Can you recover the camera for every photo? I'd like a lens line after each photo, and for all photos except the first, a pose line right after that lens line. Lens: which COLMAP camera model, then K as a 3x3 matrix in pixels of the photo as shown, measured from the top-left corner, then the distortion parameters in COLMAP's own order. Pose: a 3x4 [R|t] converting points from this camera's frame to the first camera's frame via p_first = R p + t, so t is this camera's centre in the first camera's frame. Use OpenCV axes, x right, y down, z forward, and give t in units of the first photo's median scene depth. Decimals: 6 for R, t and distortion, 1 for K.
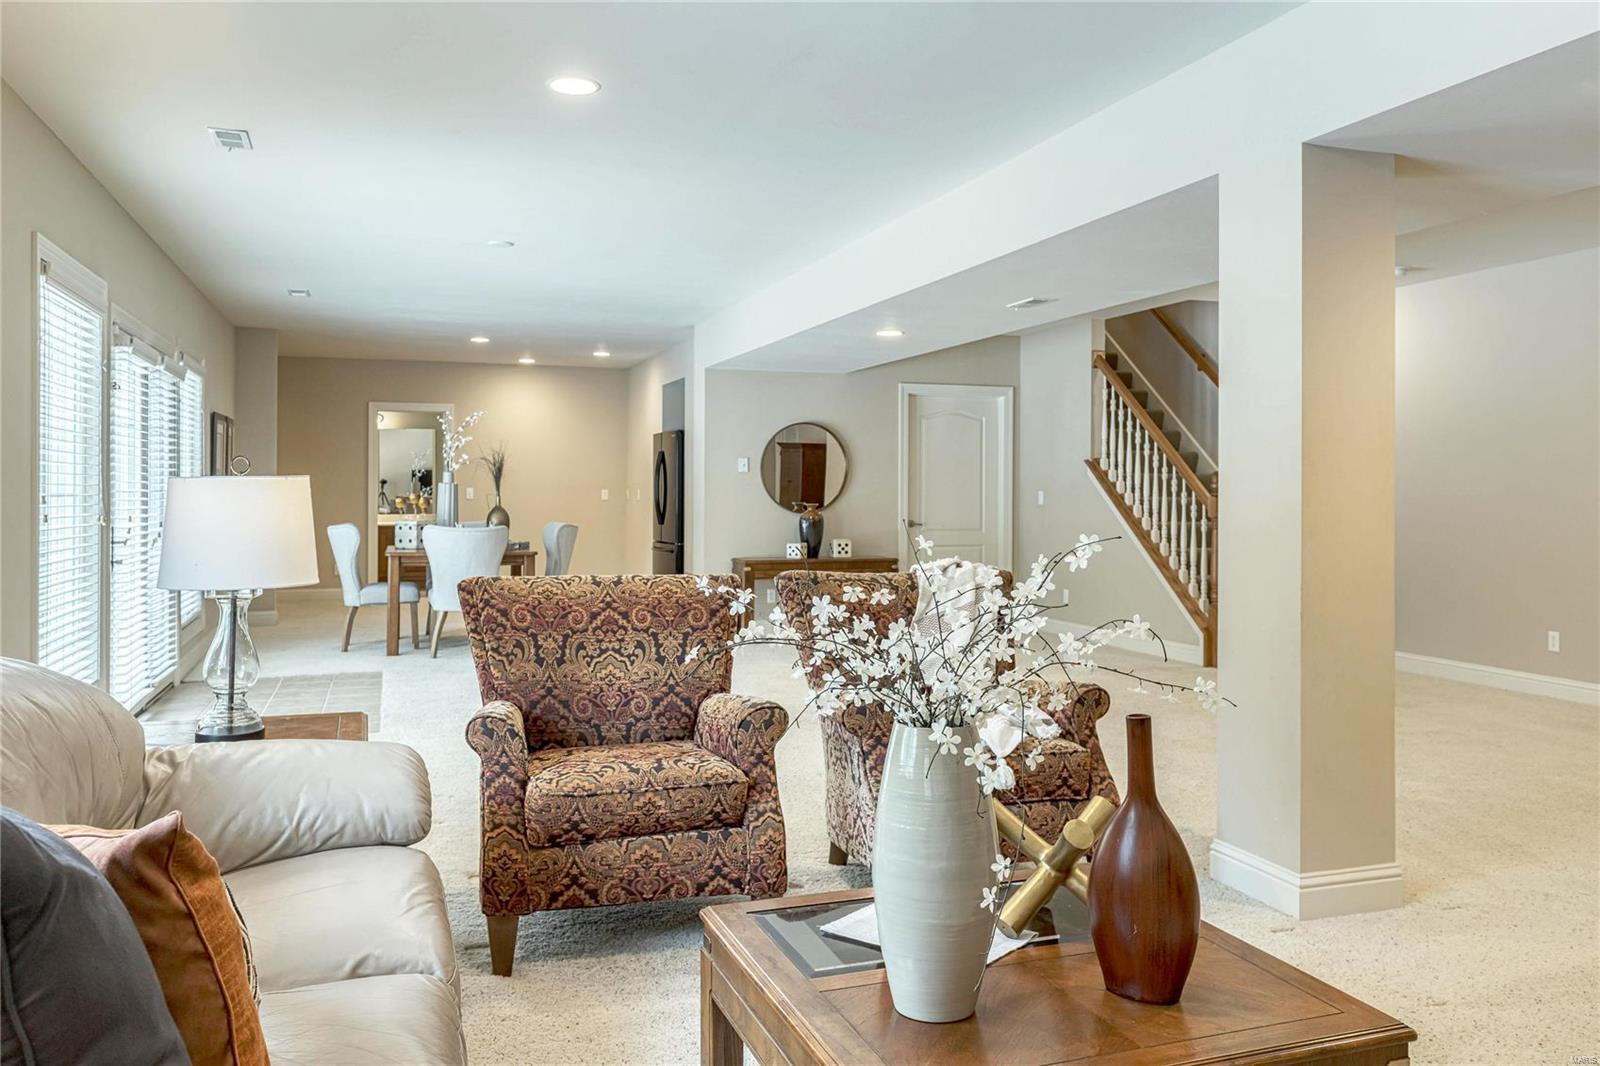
lens RADIAL K [[1247.2, 0, 795.2], [0, 1247.2, 505.3], [0, 0, 1]] dist [0.002821, 0.001233]
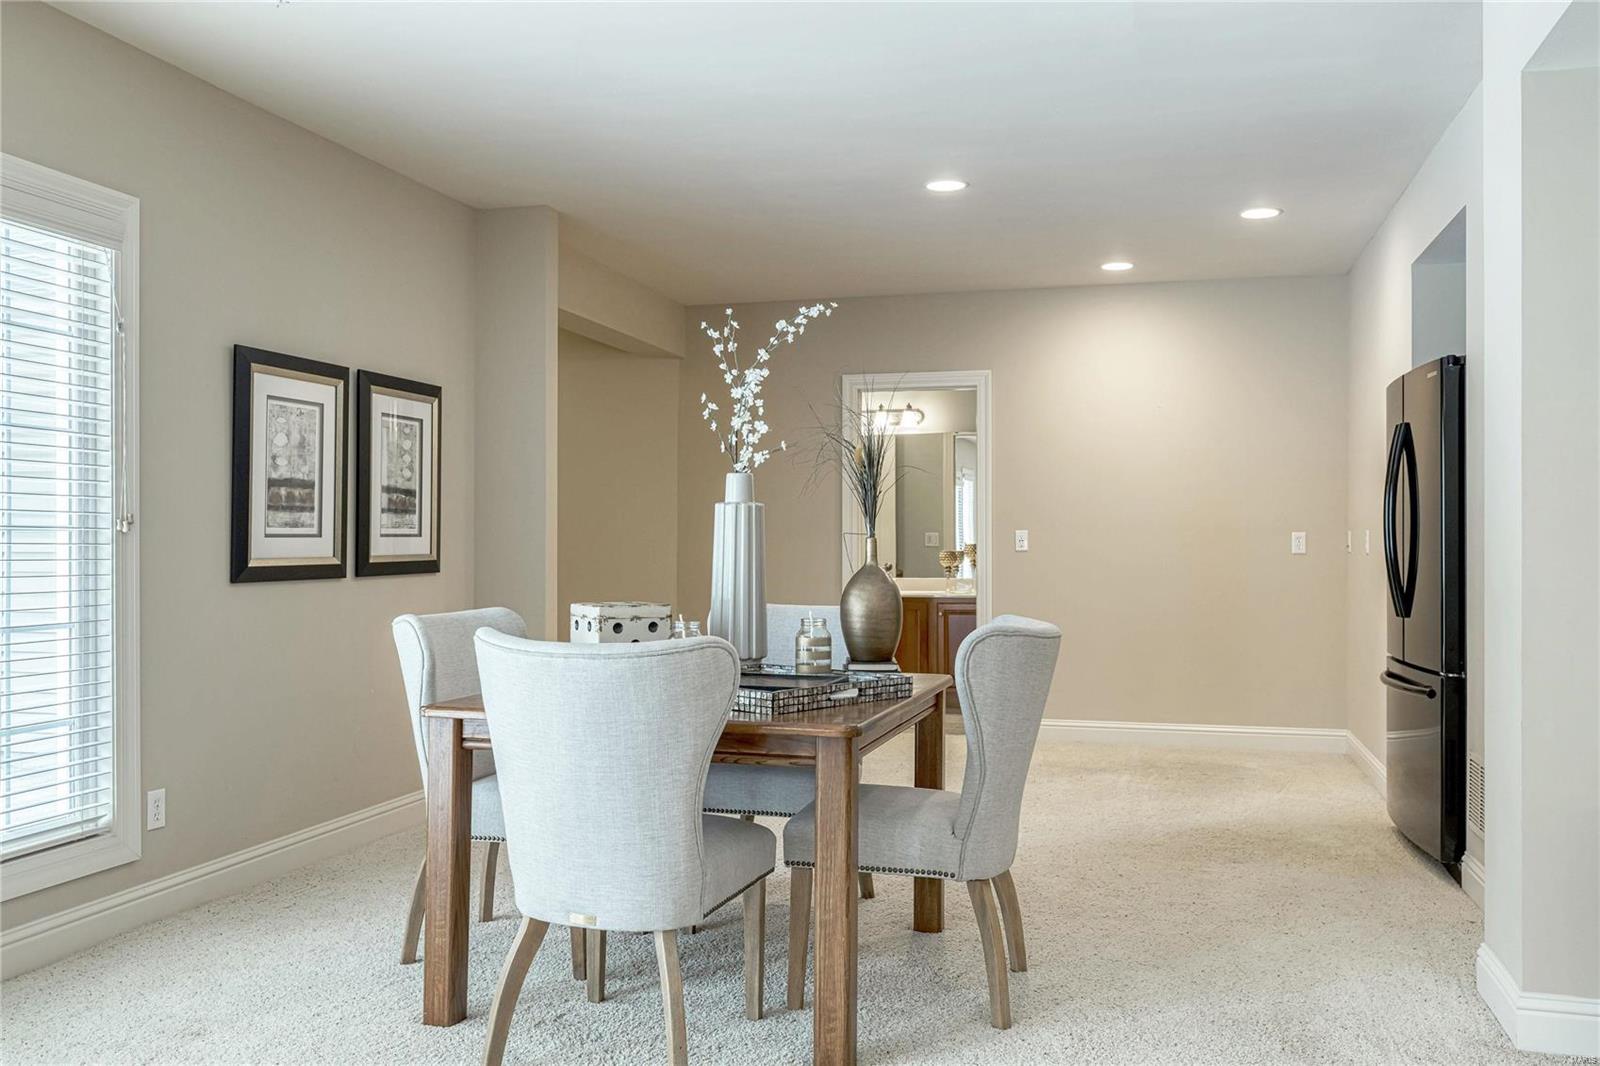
lens RADIAL K [[1331.3, 0, 800.0], [0, 1331.3, 533.0], [0, 0, 1]] dist [0.018830, 0.007212]
pose [[0.832392, -0.006136, -0.554153, -0.035582], [-0.006249, 0.999771, -0.020456, -0.000690], [0.554152, 0.020490, 0.832163, 0.579269]]
